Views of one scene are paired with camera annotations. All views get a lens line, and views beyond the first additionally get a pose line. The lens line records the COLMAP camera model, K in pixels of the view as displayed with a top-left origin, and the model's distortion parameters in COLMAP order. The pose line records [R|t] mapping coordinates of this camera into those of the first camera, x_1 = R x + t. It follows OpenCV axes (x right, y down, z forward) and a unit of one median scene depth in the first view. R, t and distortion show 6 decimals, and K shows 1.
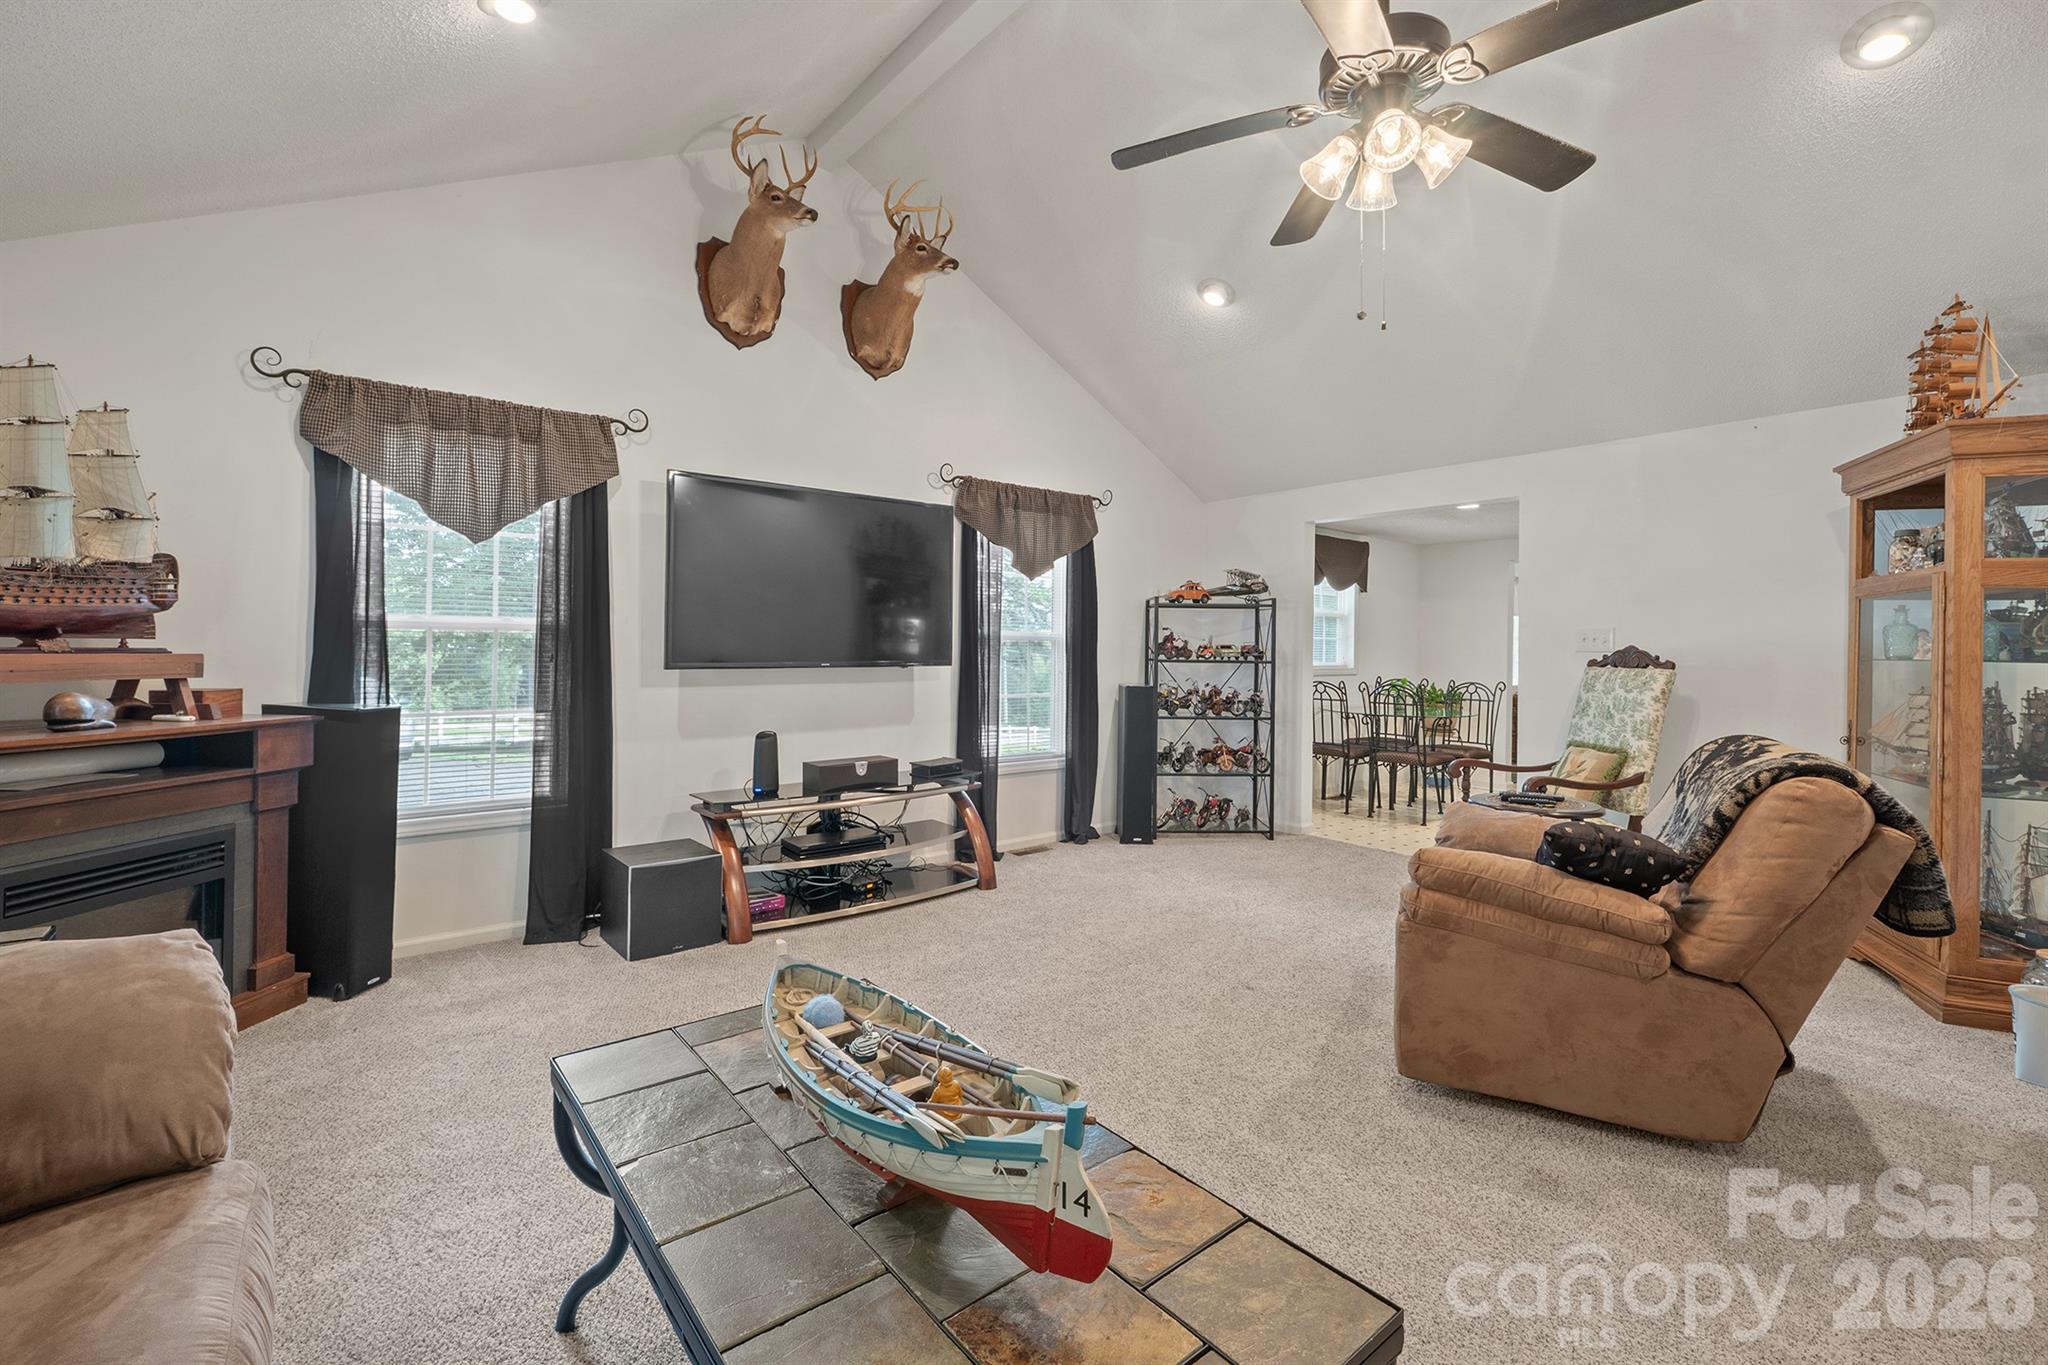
lens RADIAL K [[876.6, 0, 1020.4], [0, 876.6, 642.4], [0, 0, 1]] dist [-0.000394, -0.000007]
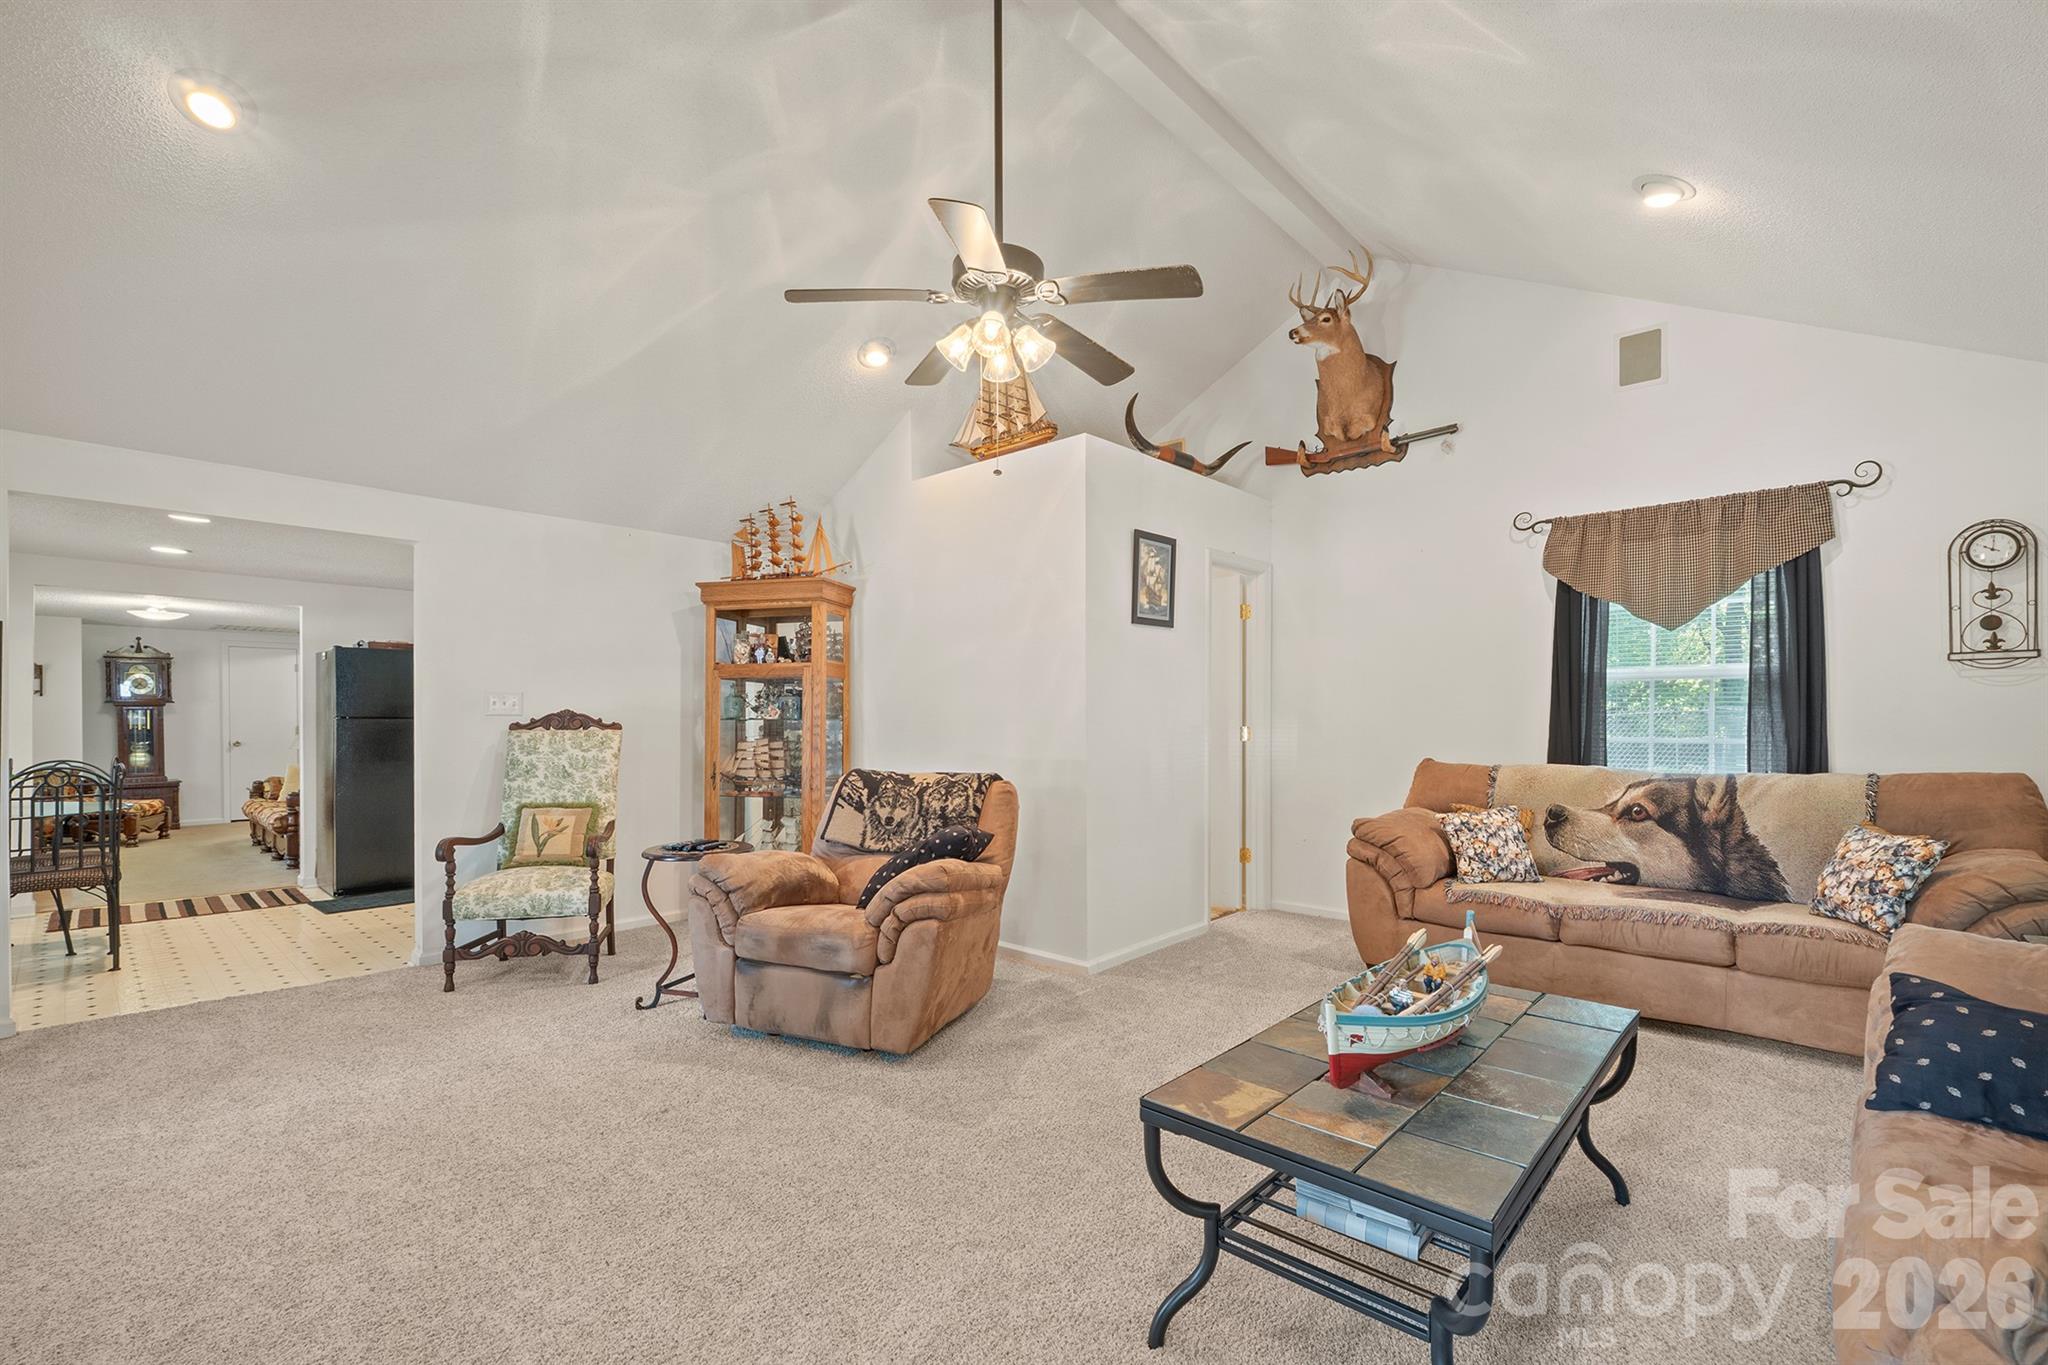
lens RADIAL K [[880.5, 0, 1042.2], [0, 880.5, 714.2], [0, 0, 1]] dist [-0.011421, -0.000066]
pose [[-0.152904, 0.000434, 0.988241, -0.501804], [-0.001988, 0.999998, -0.000747, 0.009661], [-0.988239, -0.002078, -0.152902, 0.614600]]
